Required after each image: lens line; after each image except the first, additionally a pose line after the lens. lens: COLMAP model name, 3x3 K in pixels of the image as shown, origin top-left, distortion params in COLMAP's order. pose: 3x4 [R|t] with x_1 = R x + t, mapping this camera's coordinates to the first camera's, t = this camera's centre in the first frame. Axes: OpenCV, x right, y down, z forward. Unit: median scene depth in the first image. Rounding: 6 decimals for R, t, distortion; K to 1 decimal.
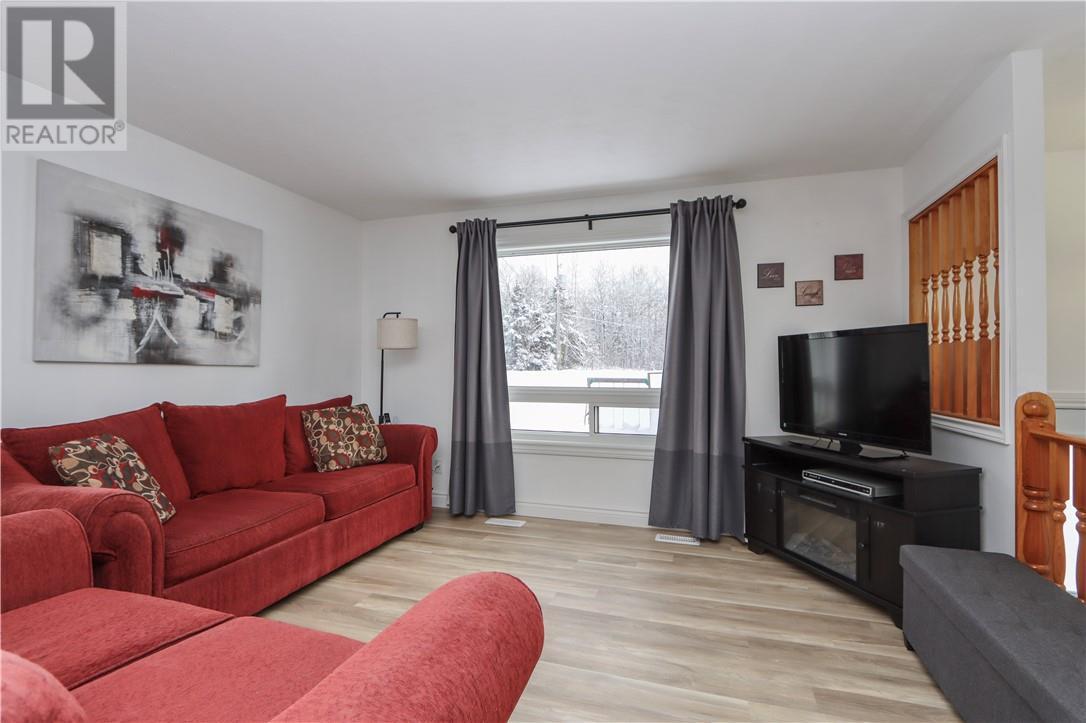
lens RADIAL K [[510.3, 0, 533.6], [0, 510.3, 361.9], [0, 0, 1]] dist [-0.013556, 0.000415]
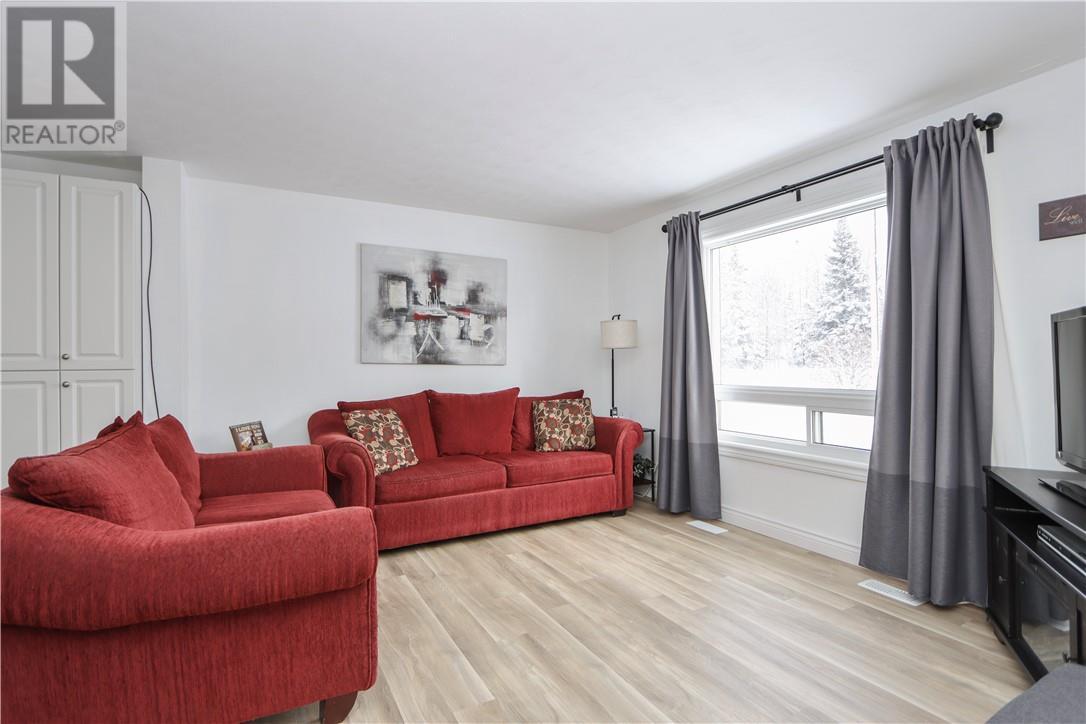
lens RADIAL K [[523.6, 0, 543.0], [0, 523.6, 362.0], [0, 0, 1]] dist [-0.002391, 0.000292]
pose [[0.733649, -0.009493, -0.679463, 0.458103], [0.012729, 0.999919, -0.000226, 0.002066], [0.679410, -0.008483, 0.733710, 0.087828]]
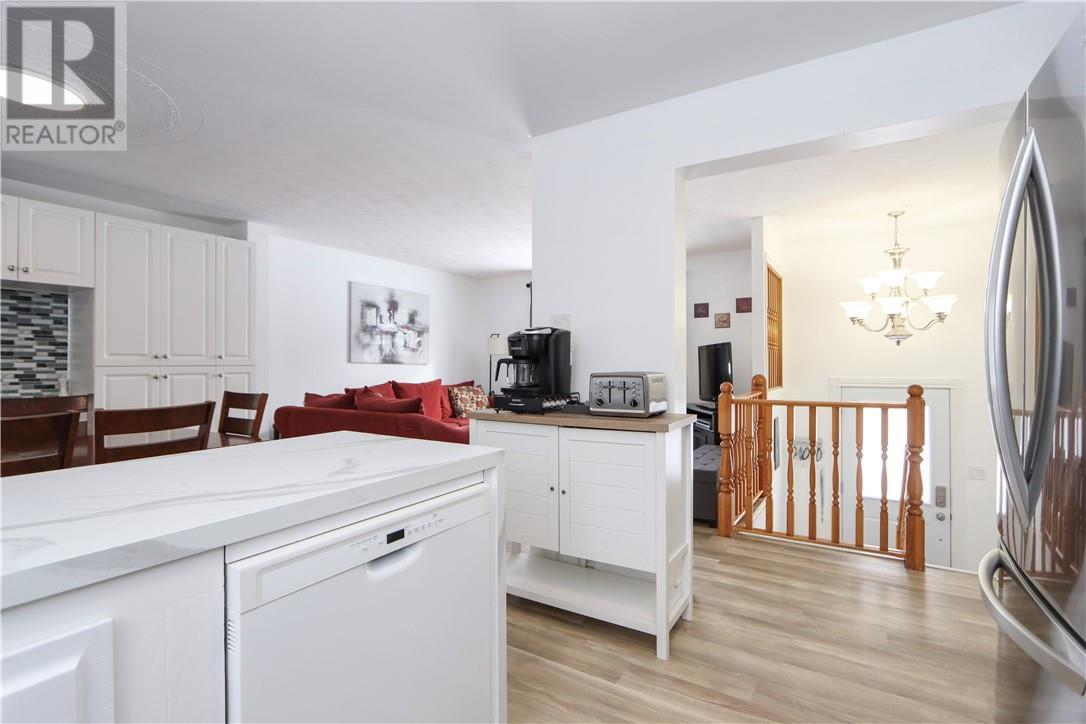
lens RADIAL K [[510.3, 0, 533.6], [0, 510.3, 362.4], [0, 0, 1]] dist [-0.013556, 0.000415]
pose [[0.969843, -0.005586, -0.243668, 0.354112], [0.006019, 0.999981, 0.001034, 0.000669], [0.243658, -0.002470, 0.969858, -0.859181]]
